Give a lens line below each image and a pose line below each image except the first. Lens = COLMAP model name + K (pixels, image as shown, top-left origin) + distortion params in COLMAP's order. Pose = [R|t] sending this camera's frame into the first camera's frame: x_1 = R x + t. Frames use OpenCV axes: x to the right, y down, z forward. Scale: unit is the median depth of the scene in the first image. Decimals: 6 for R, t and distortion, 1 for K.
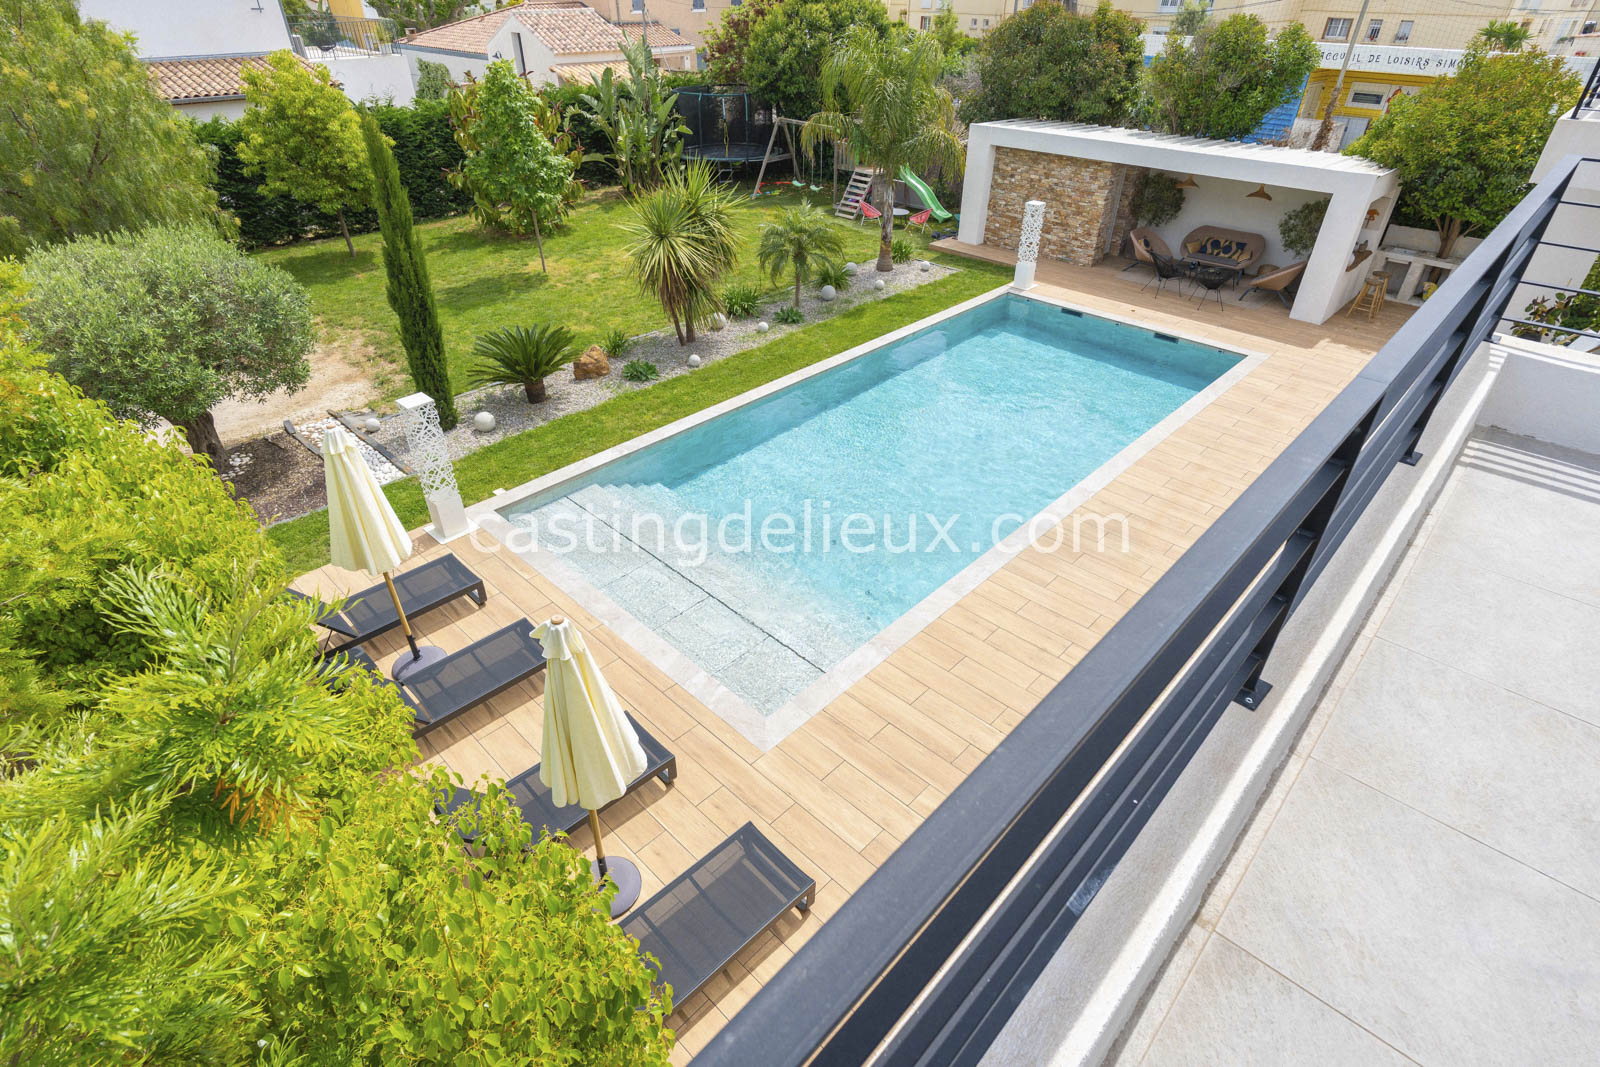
lens RADIAL K [[814.2, 0, 800.0], [0, 814.2, 533.5], [0, 0, 1]] dist [0.000941, 0.000044]
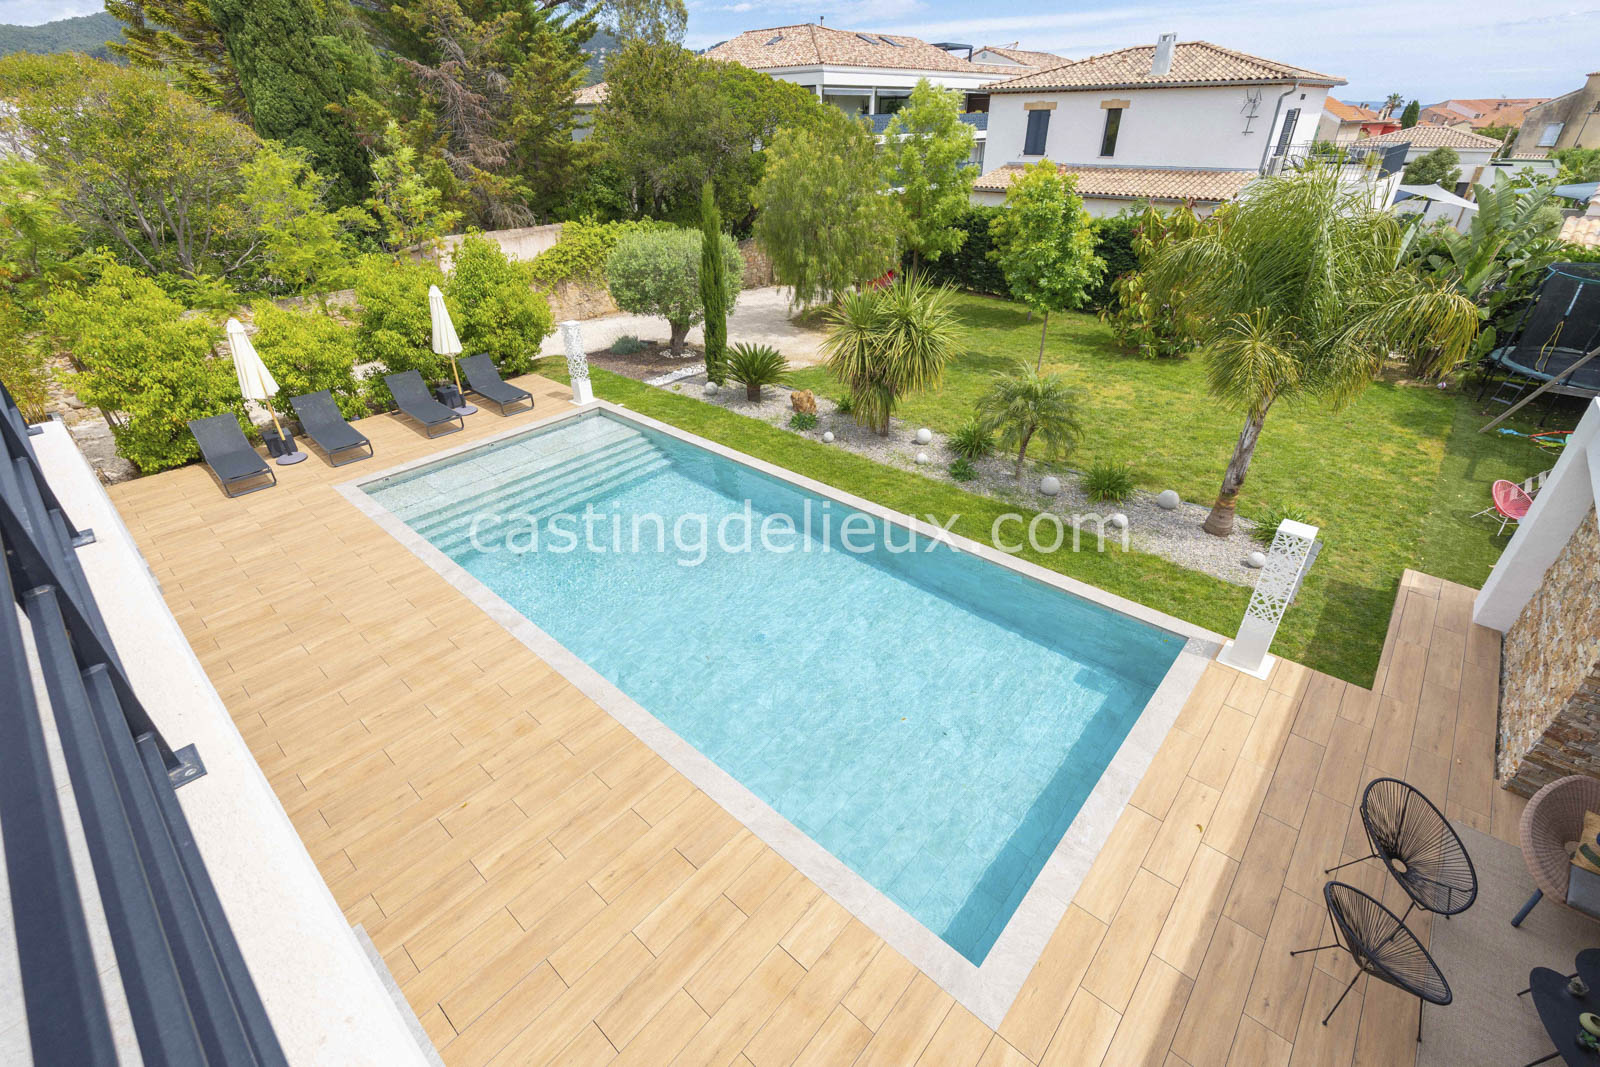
lens RADIAL K [[705.5, 0, 800.0], [0, 705.5, 533.5], [0, 0, 1]] dist [0.000196, 0.000018]
pose [[0.041731, 0.508204, -0.860225, 0.794310], [-0.557712, 0.726206, 0.401972, -0.502226], [0.828985, 0.462983, 0.313737, 0.758339]]
